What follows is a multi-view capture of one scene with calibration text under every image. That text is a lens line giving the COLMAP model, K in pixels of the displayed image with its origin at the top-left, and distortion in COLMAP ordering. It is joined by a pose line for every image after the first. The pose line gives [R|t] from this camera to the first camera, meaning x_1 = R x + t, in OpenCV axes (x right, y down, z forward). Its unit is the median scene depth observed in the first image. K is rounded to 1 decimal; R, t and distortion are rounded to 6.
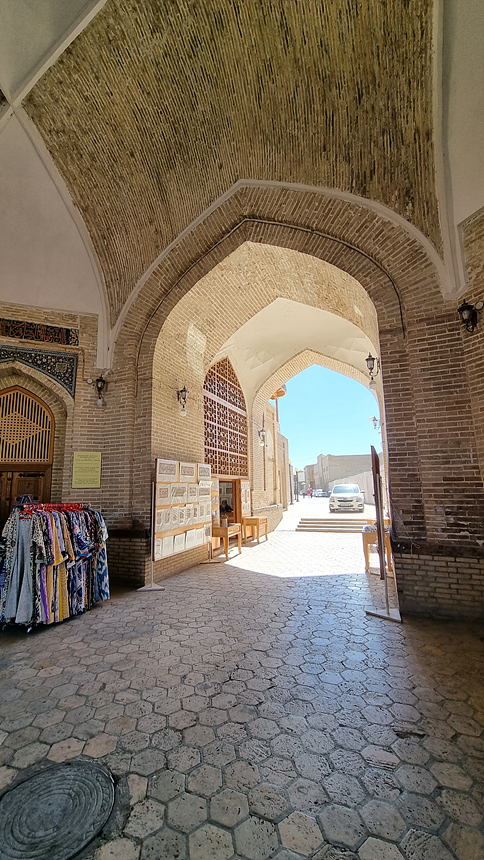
lens RADIAL K [[357.2, 0, 240.8], [0, 357.2, 425.6], [0, 0, 1]] dist [-0.002879, 0.000285]
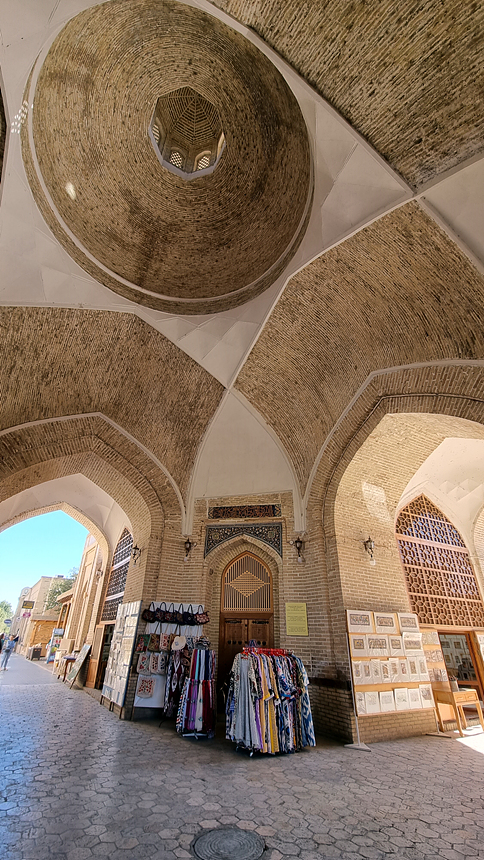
lens RADIAL K [[357.2, 0, 241.3], [0, 357.2, 431.3], [0, 0, 1]] dist [-0.002879, 0.000285]
pose [[0.795286, -0.264433, -0.545524, 0.275385], [0.064394, 0.931612, -0.357706, -0.053481], [0.602805, 0.249350, 0.757925, -0.220144]]
